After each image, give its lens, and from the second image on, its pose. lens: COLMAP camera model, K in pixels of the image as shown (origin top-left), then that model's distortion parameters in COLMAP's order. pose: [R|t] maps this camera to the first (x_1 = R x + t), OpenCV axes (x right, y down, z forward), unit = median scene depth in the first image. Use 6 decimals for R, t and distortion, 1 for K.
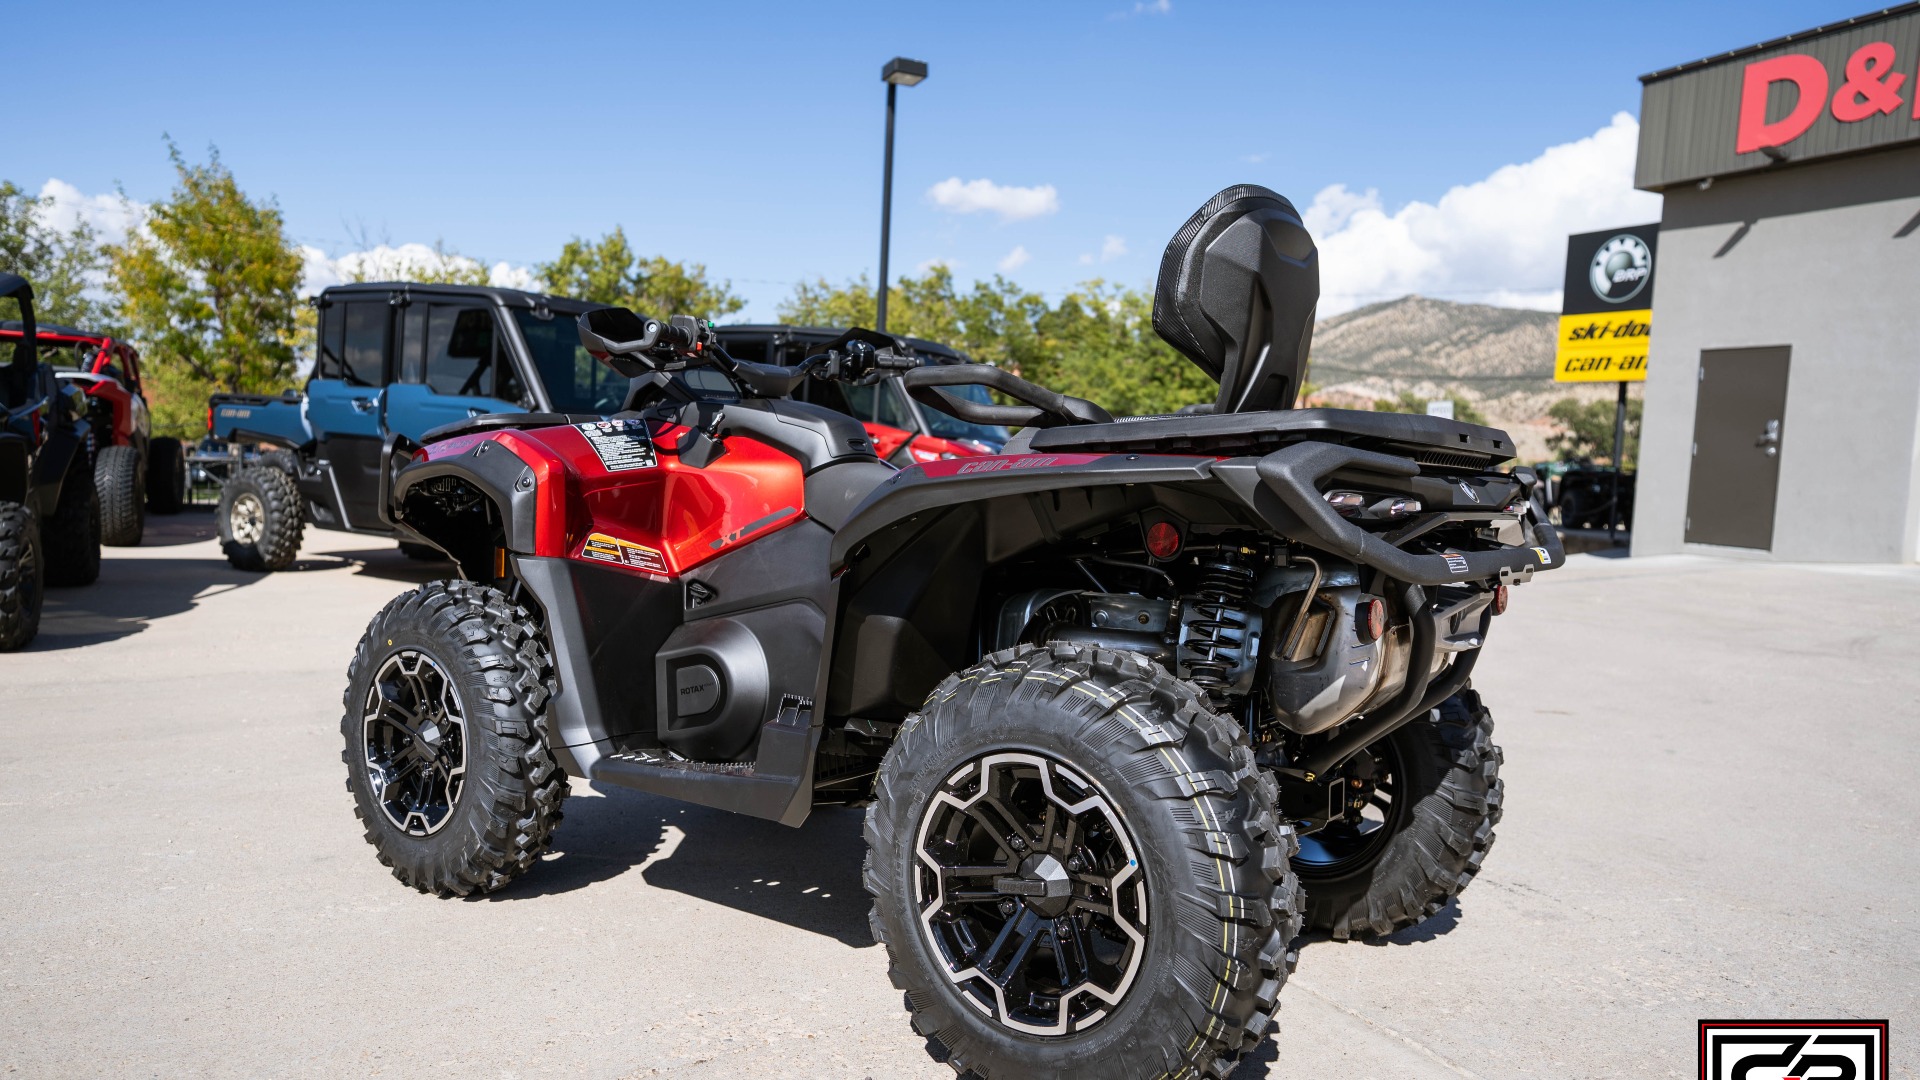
lens RADIAL K [[1324.9, 0, 964.7], [0, 1324.9, 540.9], [0, 0, 1]] dist [-0.016455, 0.065617]
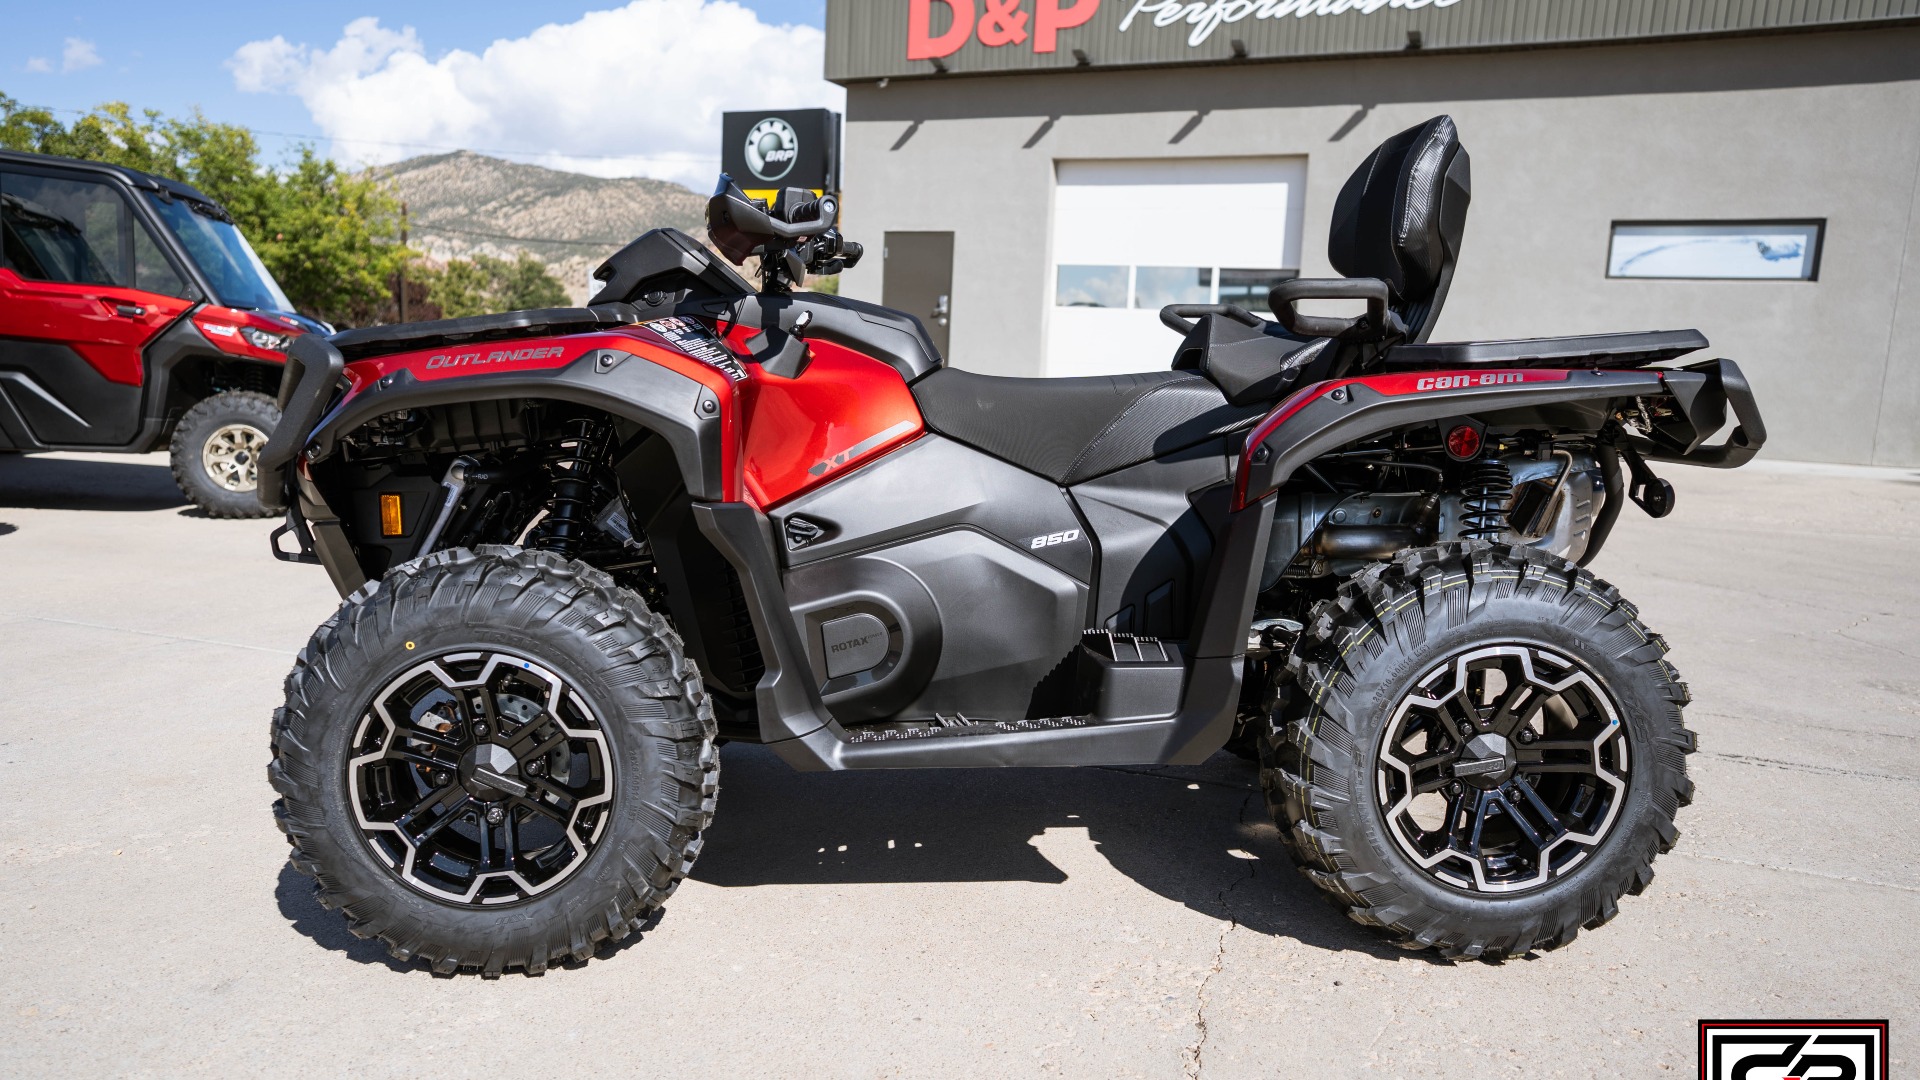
lens RADIAL K [[1324.9, 0, 964.7], [0, 1324.9, 540.9], [0, 0, 1]] dist [-0.016455, 0.065617]
pose [[0.771117, -0.103854, 0.628166, -0.097204], [0.038956, 0.992455, 0.116260, -0.006961], [-0.635500, -0.065179, 0.769345, 0.044714]]
